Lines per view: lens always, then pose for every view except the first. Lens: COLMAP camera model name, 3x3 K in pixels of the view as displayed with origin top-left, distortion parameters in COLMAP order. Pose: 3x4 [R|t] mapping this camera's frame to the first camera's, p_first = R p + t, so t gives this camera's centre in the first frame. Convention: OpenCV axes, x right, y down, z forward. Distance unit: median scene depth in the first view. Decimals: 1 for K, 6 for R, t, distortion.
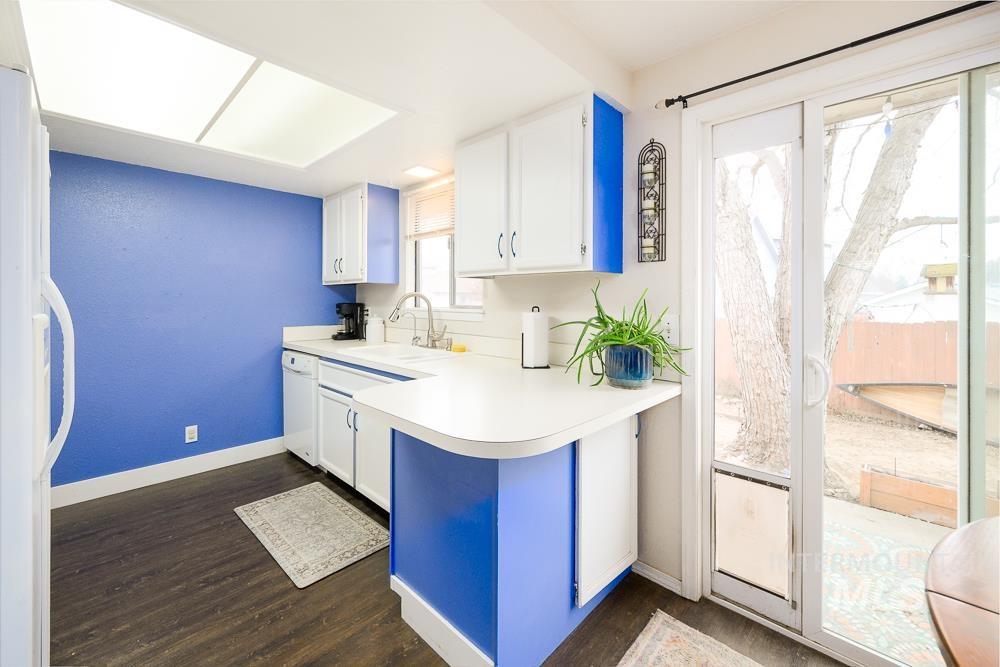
lens RADIAL K [[402.0, 0, 501.6], [0, 402.0, 305.1], [0, 0, 1]] dist [-0.000226, -0.000008]
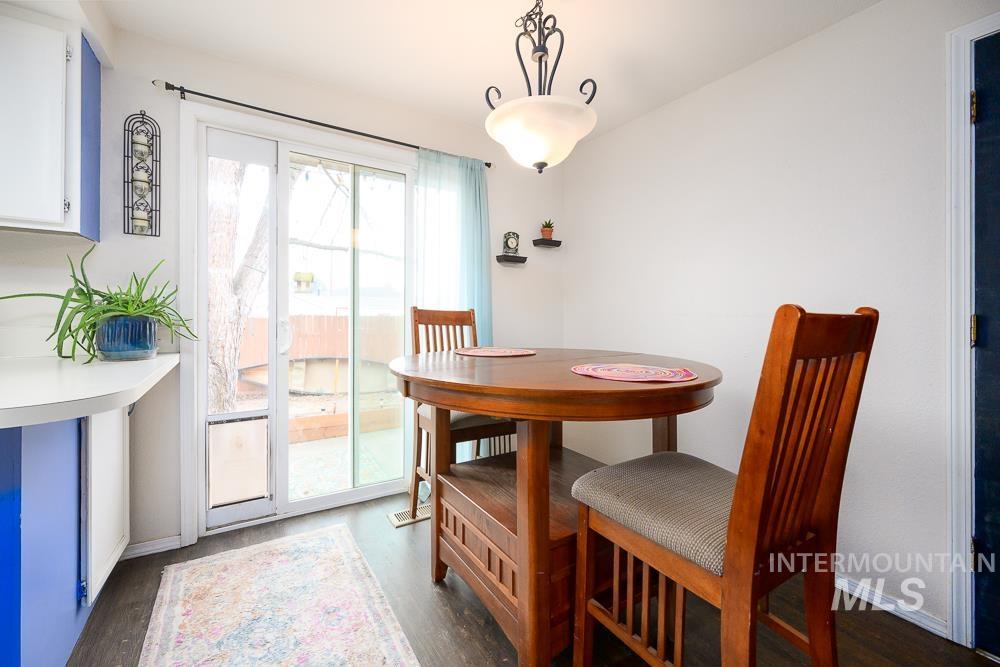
lens RADIAL K [[409.1, 0, 484.6], [0, 409.1, 314.1], [0, 0, 1]] dist [-0.000715, -0.000243]
pose [[0.259361, -0.006844, 0.965756, -0.402436], [-0.002795, 0.999965, 0.007837, 0.080464], [-0.965776, -0.004732, 0.259333, -0.078024]]
